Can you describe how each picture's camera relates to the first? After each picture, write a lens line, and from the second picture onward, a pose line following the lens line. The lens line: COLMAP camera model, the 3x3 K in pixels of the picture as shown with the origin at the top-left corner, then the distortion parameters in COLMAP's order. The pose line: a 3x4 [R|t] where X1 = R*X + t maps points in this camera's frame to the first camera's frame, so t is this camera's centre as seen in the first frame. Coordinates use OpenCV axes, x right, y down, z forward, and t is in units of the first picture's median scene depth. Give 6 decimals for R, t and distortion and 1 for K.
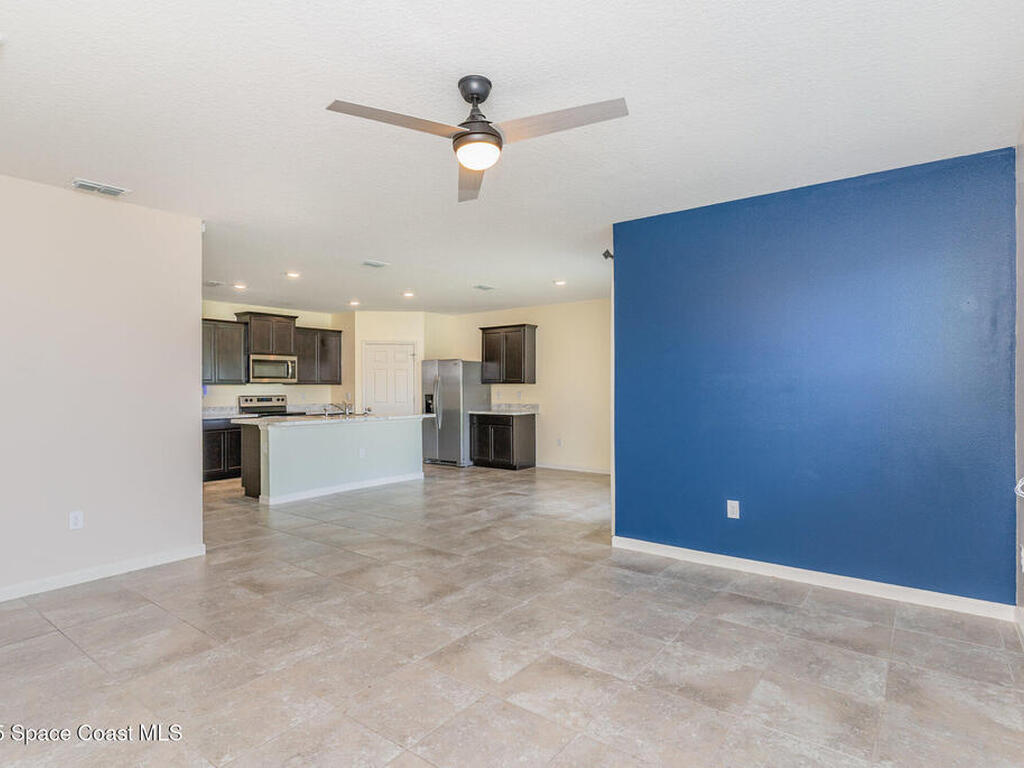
lens RADIAL K [[555.7, 0, 513.5], [0, 555.7, 386.9], [0, 0, 1]] dist [0.004179, 0.005098]
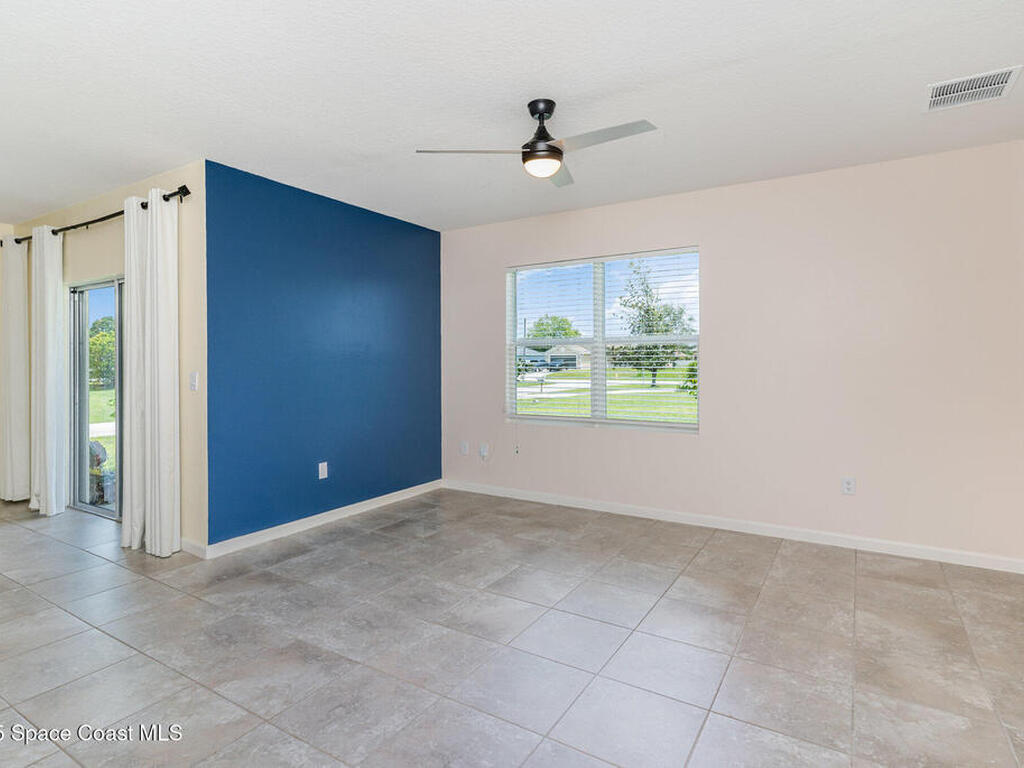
lens RADIAL K [[555.7, 0, 517.4], [0, 555.7, 374.2], [0, 0, 1]] dist [0.004179, 0.005098]
pose [[-0.090346, -0.021478, 0.995679, -0.835756], [0.004887, 0.999746, 0.022009, 0.003443], [-0.995898, 0.006854, -0.090218, 0.788503]]
